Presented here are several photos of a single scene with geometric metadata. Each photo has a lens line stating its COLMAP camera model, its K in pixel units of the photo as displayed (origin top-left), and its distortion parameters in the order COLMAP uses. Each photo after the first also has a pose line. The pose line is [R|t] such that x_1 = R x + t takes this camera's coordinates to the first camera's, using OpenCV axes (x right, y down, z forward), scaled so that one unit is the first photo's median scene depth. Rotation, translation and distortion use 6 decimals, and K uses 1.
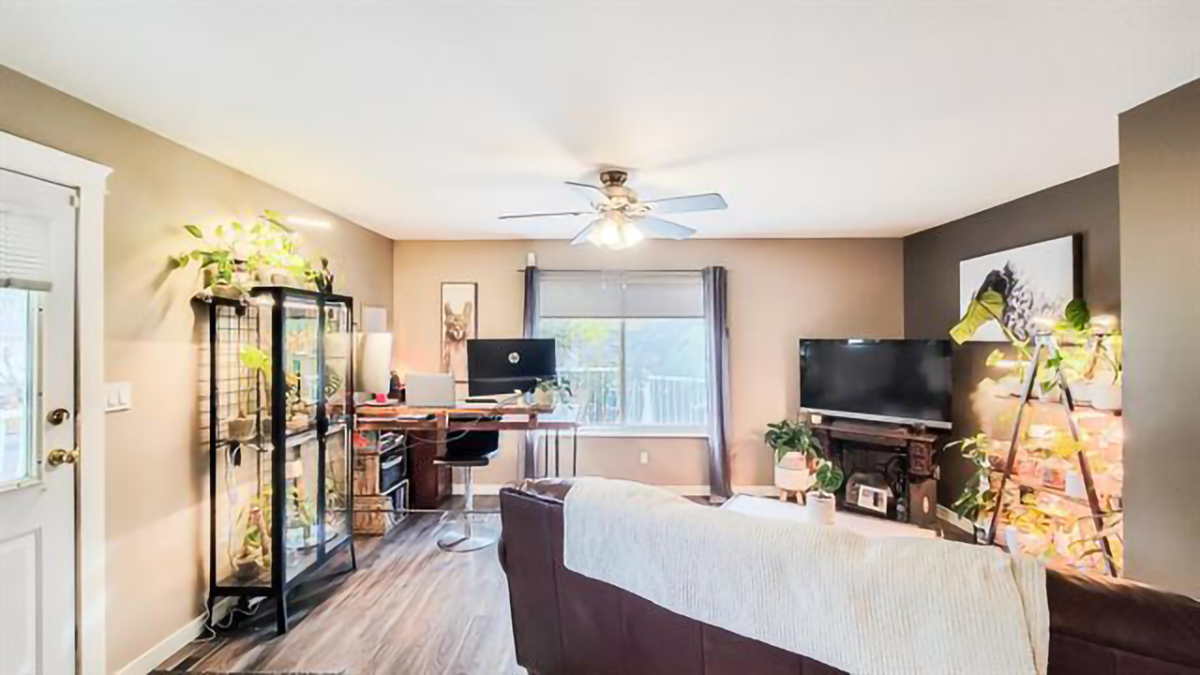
lens RADIAL K [[489.4, 0, 611.2], [0, 489.4, 338.5], [0, 0, 1]] dist [0.001049, -0.002367]
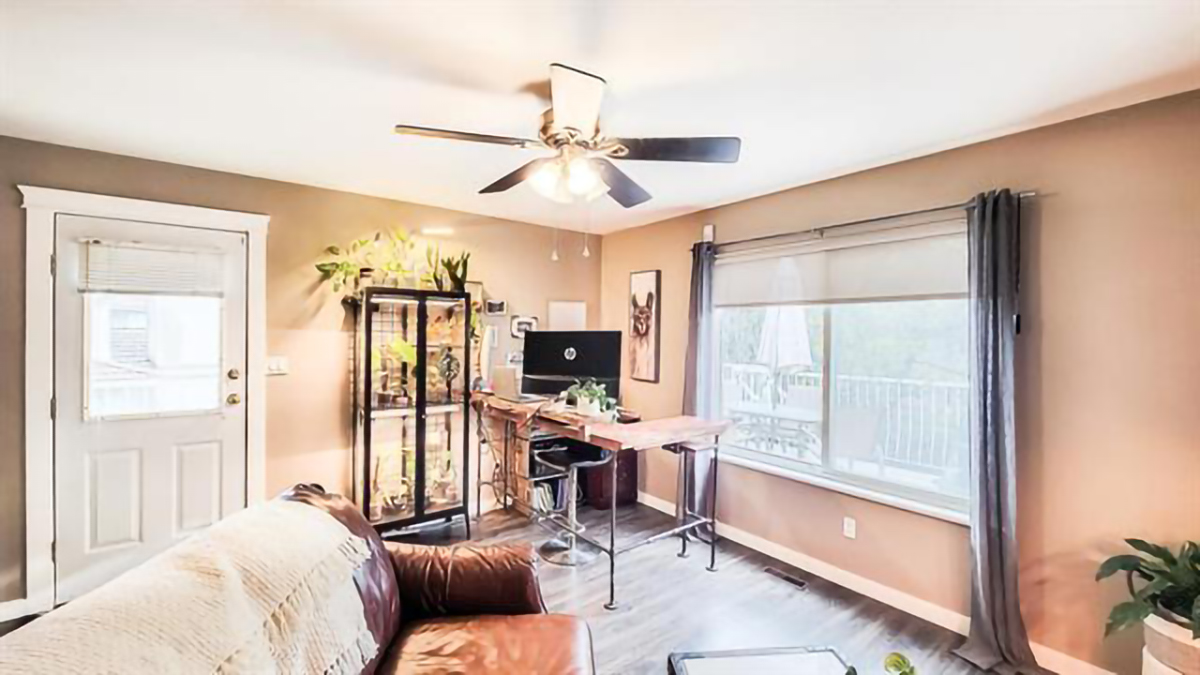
lens RADIAL K [[489.4, 0, 589.4], [0, 489.4, 334.2], [0, 0, 1]] dist [0.001049, -0.002367]
pose [[0.620942, 0.009418, -0.783800, 0.571397], [-0.013503, 0.999908, 0.001317, 0.004716], [0.783740, 0.009766, 0.621012, 0.587525]]
